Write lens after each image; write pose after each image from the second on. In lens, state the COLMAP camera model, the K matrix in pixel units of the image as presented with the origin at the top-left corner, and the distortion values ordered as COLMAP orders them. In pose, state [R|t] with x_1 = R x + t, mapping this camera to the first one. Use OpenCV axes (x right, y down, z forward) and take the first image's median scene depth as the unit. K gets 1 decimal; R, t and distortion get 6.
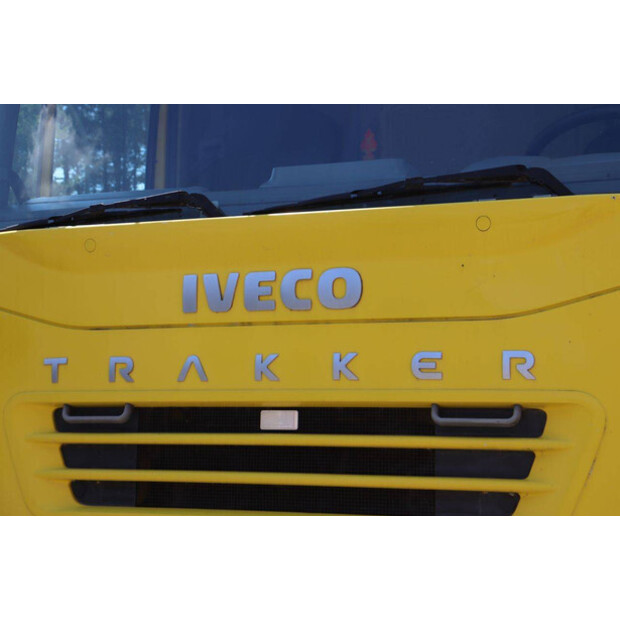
lens RADIAL K [[1280.6, 0, 310.0], [0, 1280.6, 310.0], [0, 0, 1]] dist [0.299555, 0.184321]
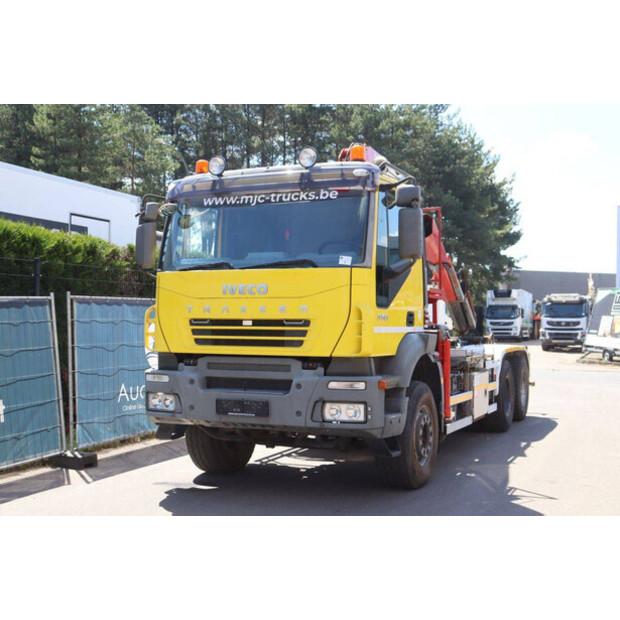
lens RADIAL K [[783.2, 0, 310.0], [0, 783.2, 310.0], [0, 0, 1]] dist [-0.013675, 0.004792]
pose [[0.999849, 0.002044, -0.017277, 0.205817], [-0.000944, 0.997985, 0.063436, -0.103221], [0.017372, -0.063410, 0.997836, -1.354211]]
